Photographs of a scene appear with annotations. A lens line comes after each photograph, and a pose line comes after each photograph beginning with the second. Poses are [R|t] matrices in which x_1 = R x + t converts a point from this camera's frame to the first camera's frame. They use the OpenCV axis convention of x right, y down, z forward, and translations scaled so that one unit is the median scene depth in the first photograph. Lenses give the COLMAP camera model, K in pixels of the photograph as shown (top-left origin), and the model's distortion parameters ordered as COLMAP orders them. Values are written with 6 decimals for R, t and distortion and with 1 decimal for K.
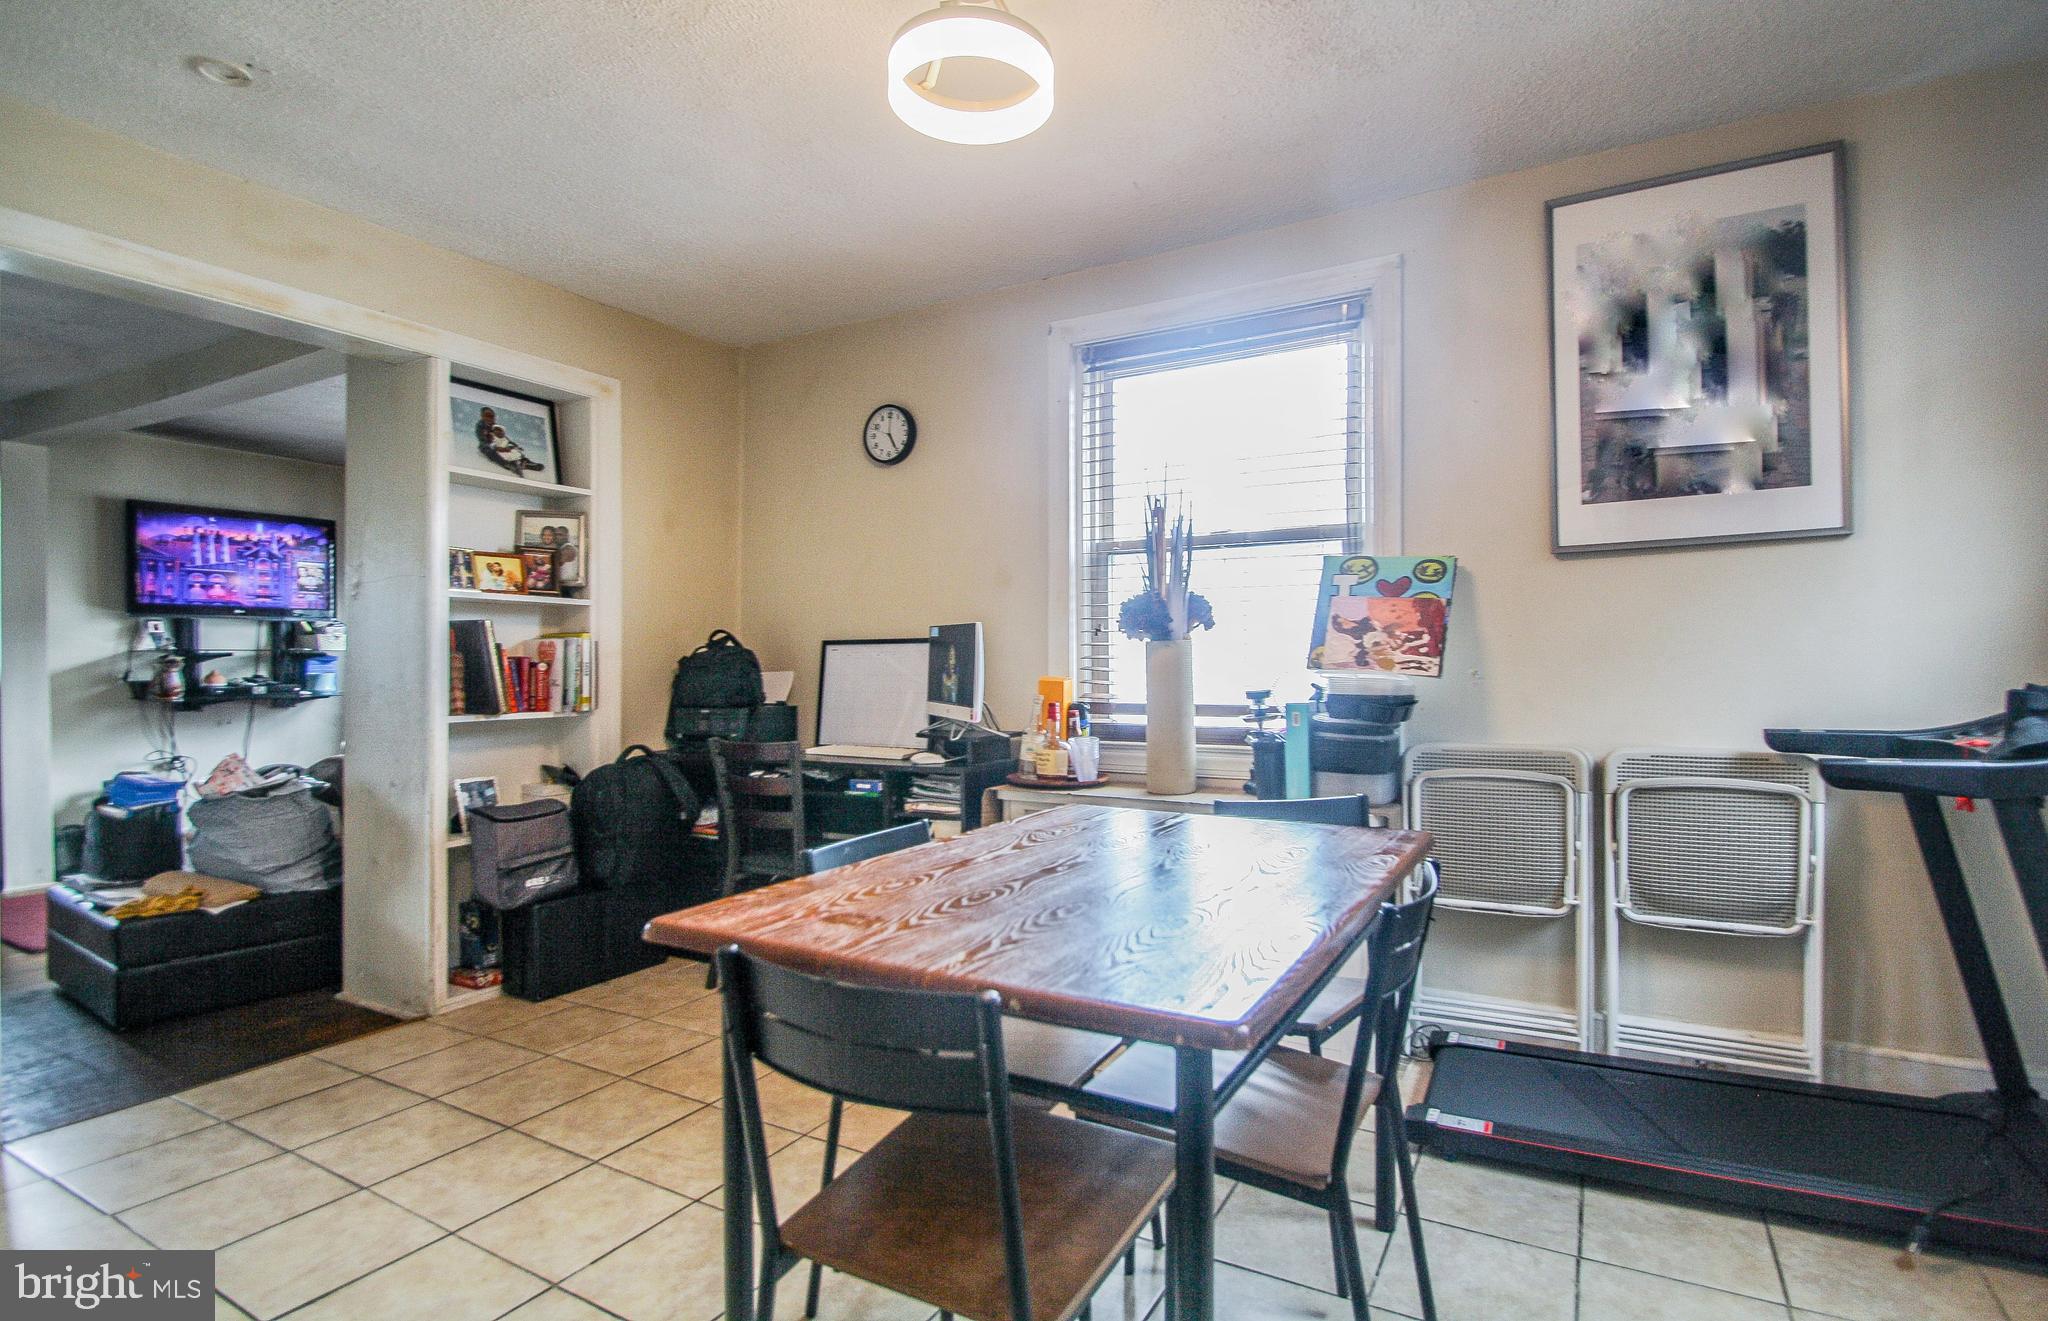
lens RADIAL K [[993.5, 0, 1024.0], [0, 993.5, 660.5], [0, 0, 1]] dist [-0.000108, -0.000056]
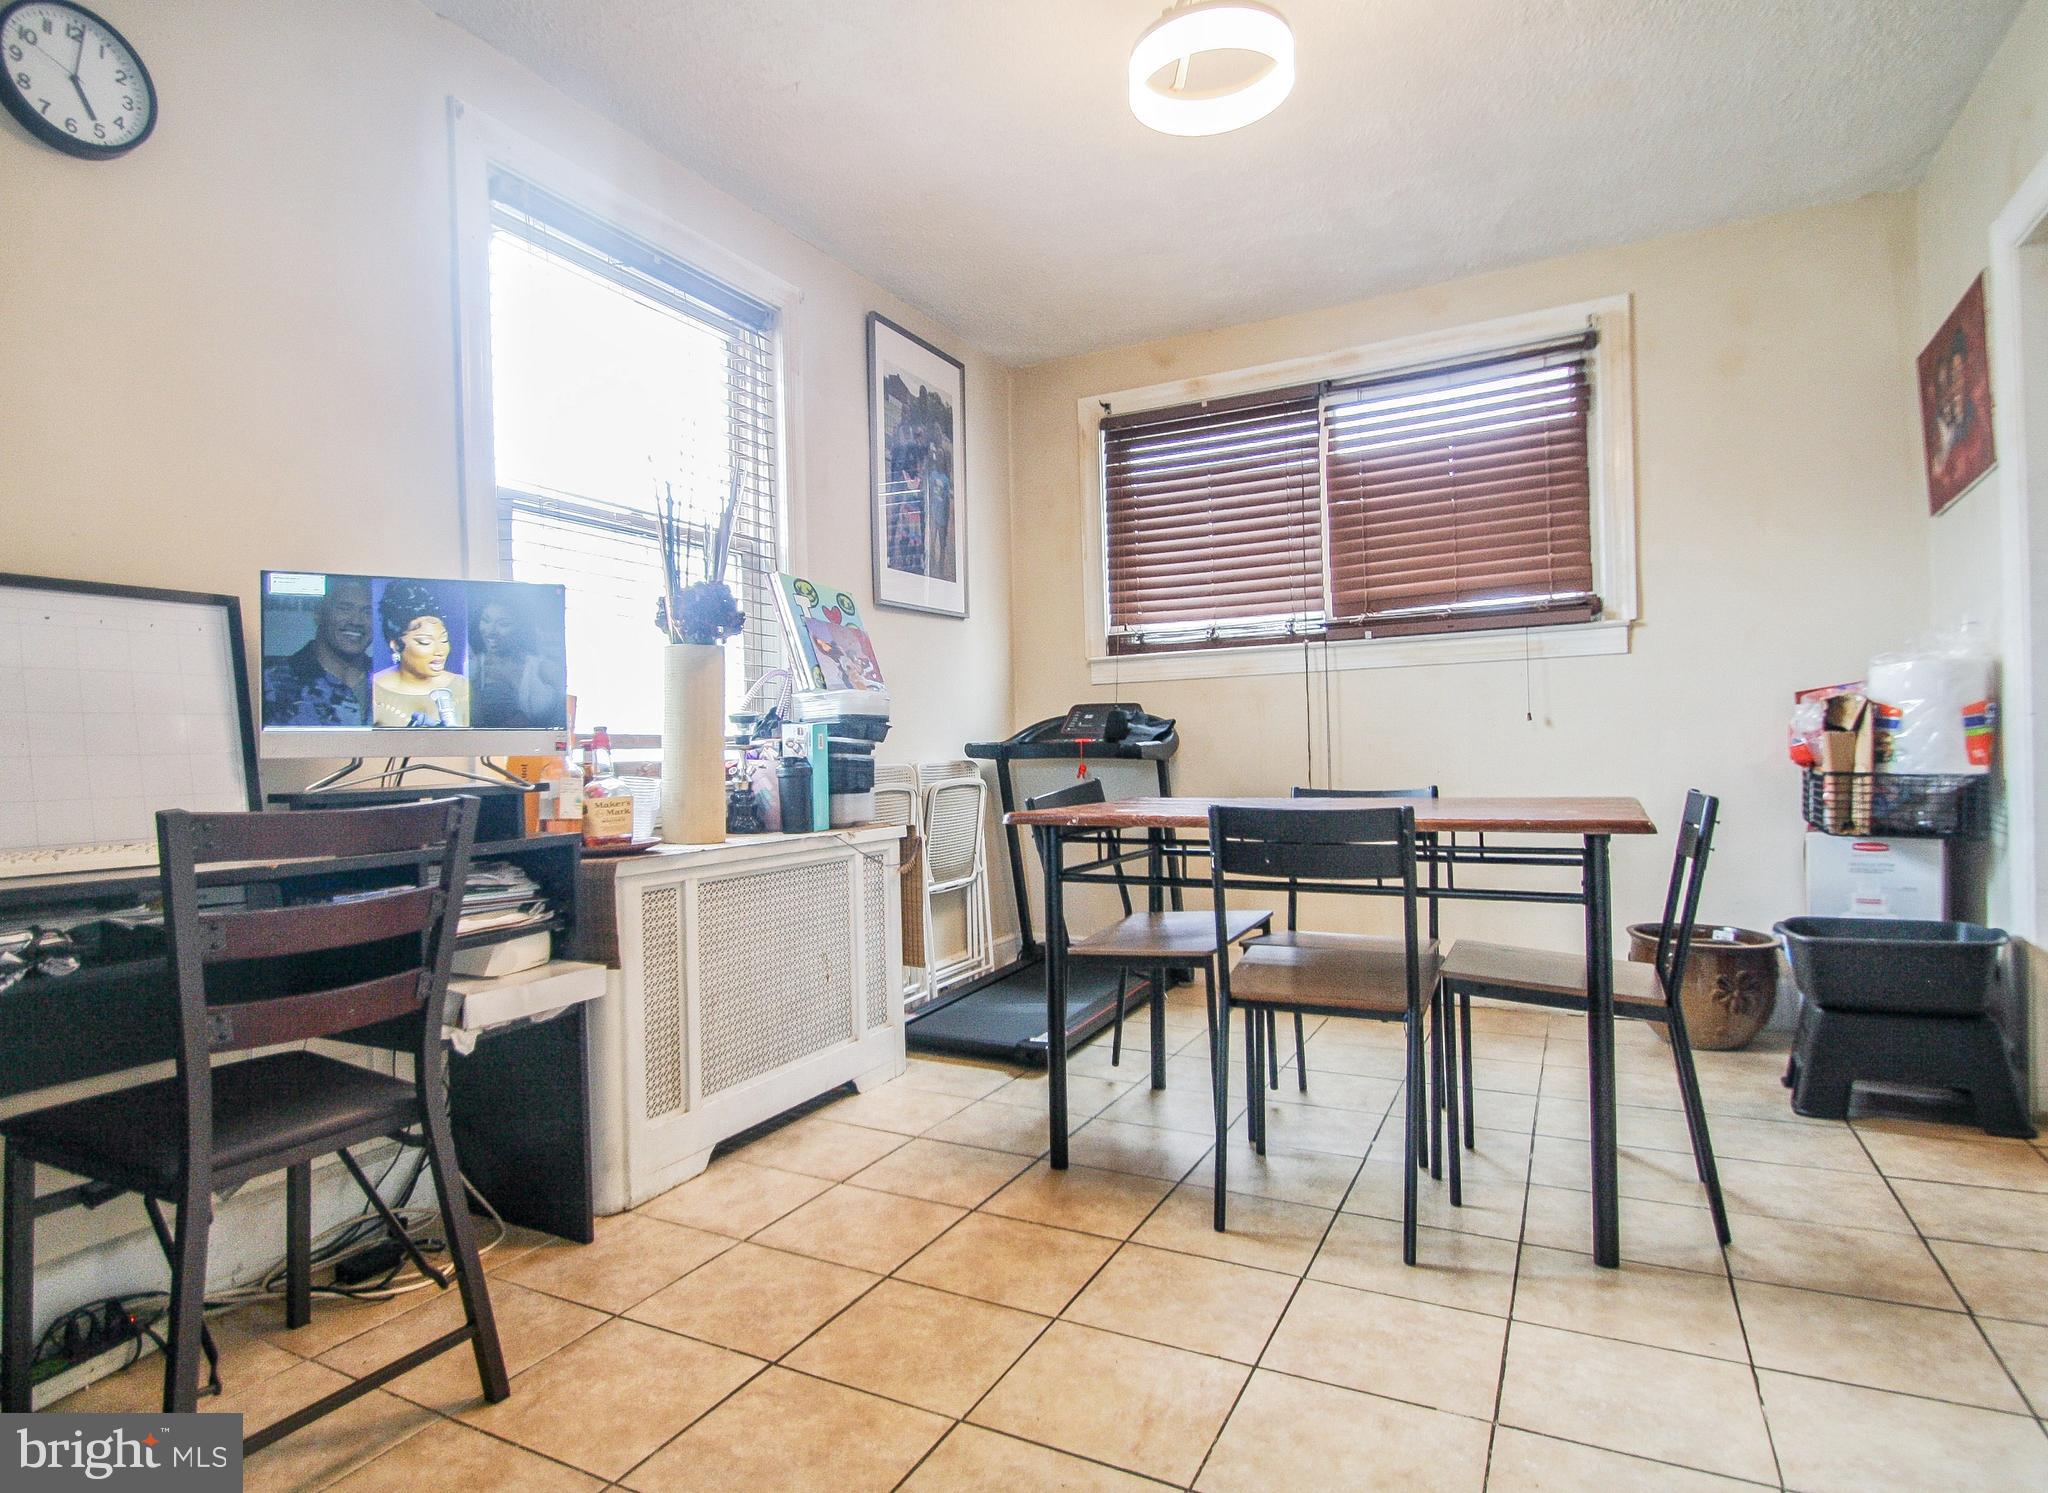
lens RADIAL K [[1127.8, 0, 1024.0], [0, 1127.8, 746.5], [0, 0, 1]] dist [0.003047, -0.000597]
pose [[-0.028022, 0.005950, 0.999590, -0.828191], [0.022061, 0.999742, -0.005332, 0.076098], [-0.999364, 0.021902, -0.028146, 0.862892]]
